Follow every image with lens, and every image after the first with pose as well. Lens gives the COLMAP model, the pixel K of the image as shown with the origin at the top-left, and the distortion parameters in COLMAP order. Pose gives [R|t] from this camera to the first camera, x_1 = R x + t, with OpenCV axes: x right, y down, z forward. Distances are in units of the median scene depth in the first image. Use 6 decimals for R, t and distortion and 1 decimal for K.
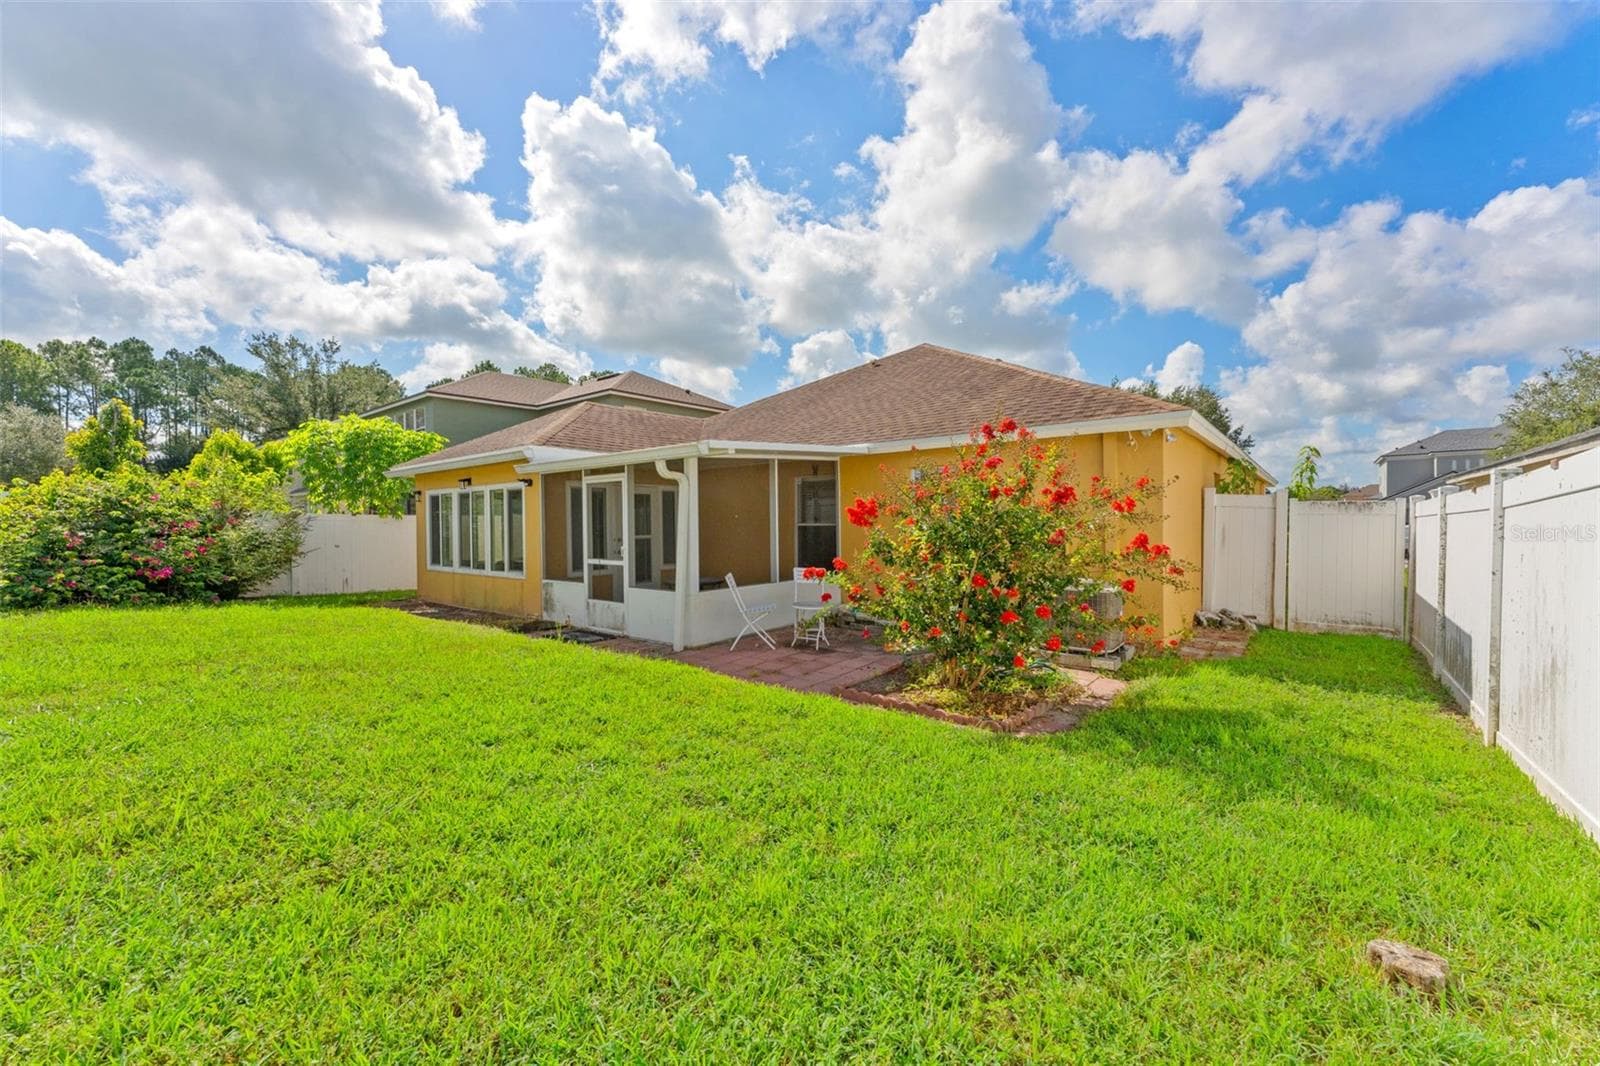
lens RADIAL K [[645.0, 0, 797.2], [0, 645.0, 519.7], [0, 0, 1]] dist [-0.000326, -0.000102]
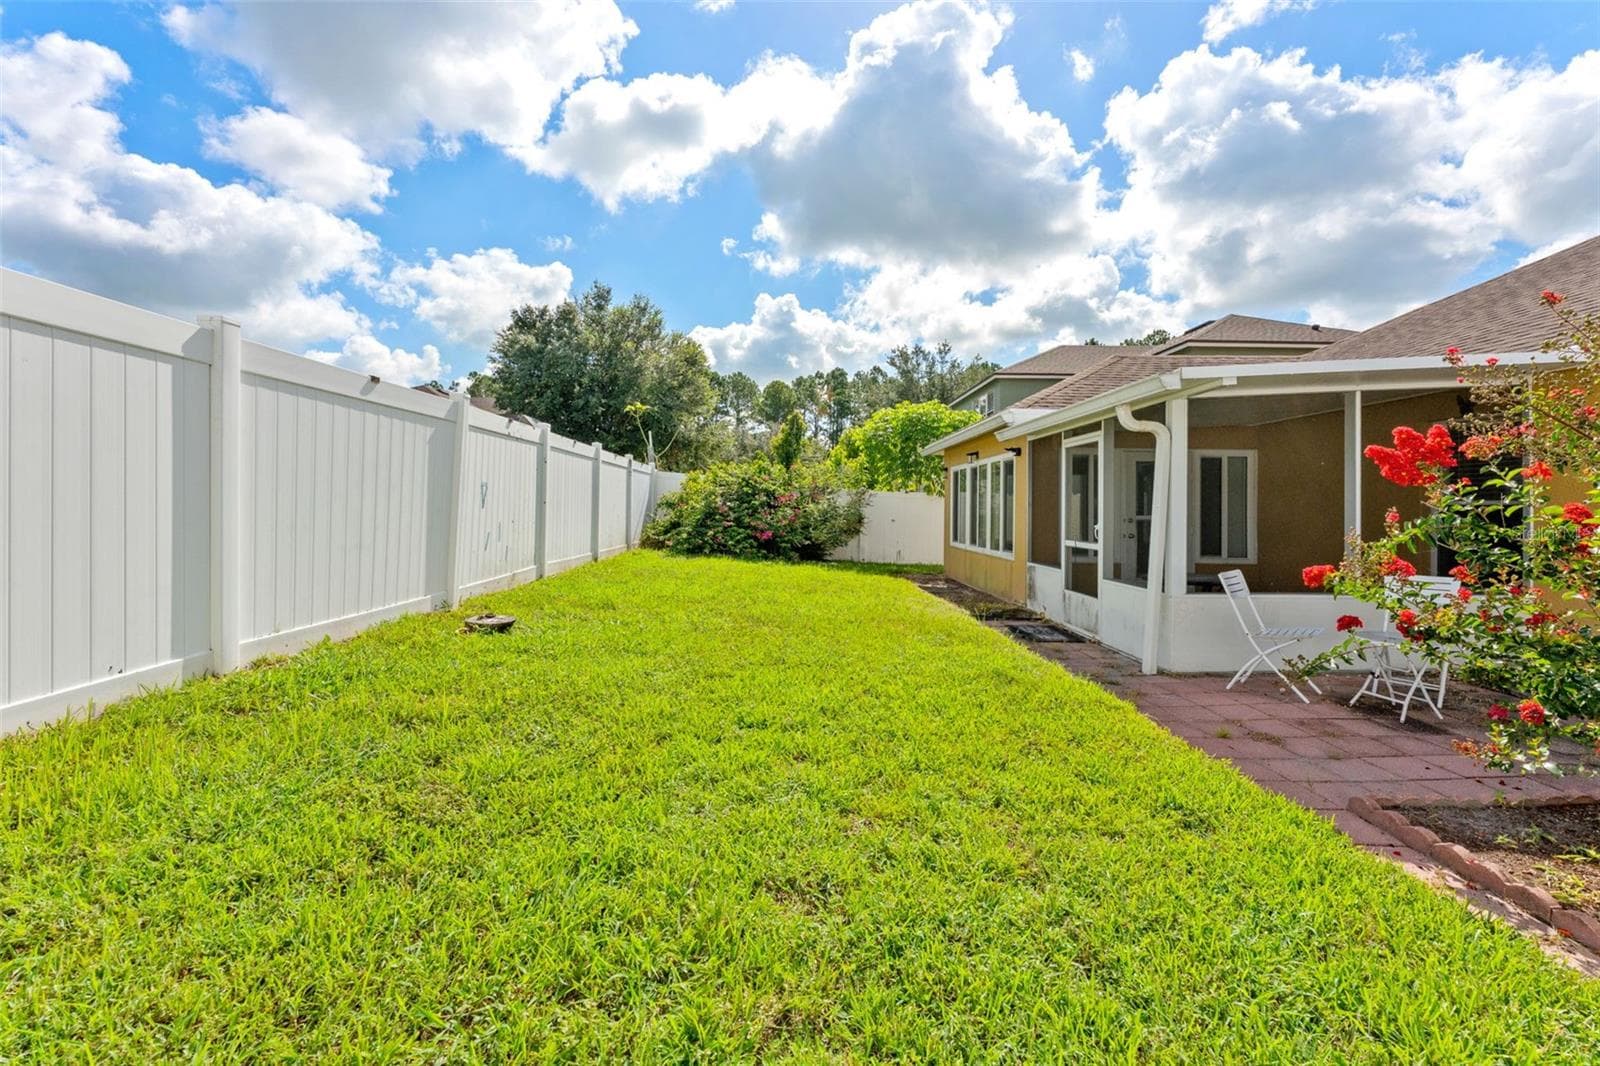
lens RADIAL K [[679.6, 0, 801.1], [0, 679.6, 492.9], [0, 0, 1]] dist [-0.003618, -0.000581]
pose [[0.641932, -0.002236, -0.766758, 0.110038], [-0.012917, 0.999822, -0.013730, 0.015802], [0.766653, 0.018718, 0.641789, 0.174960]]
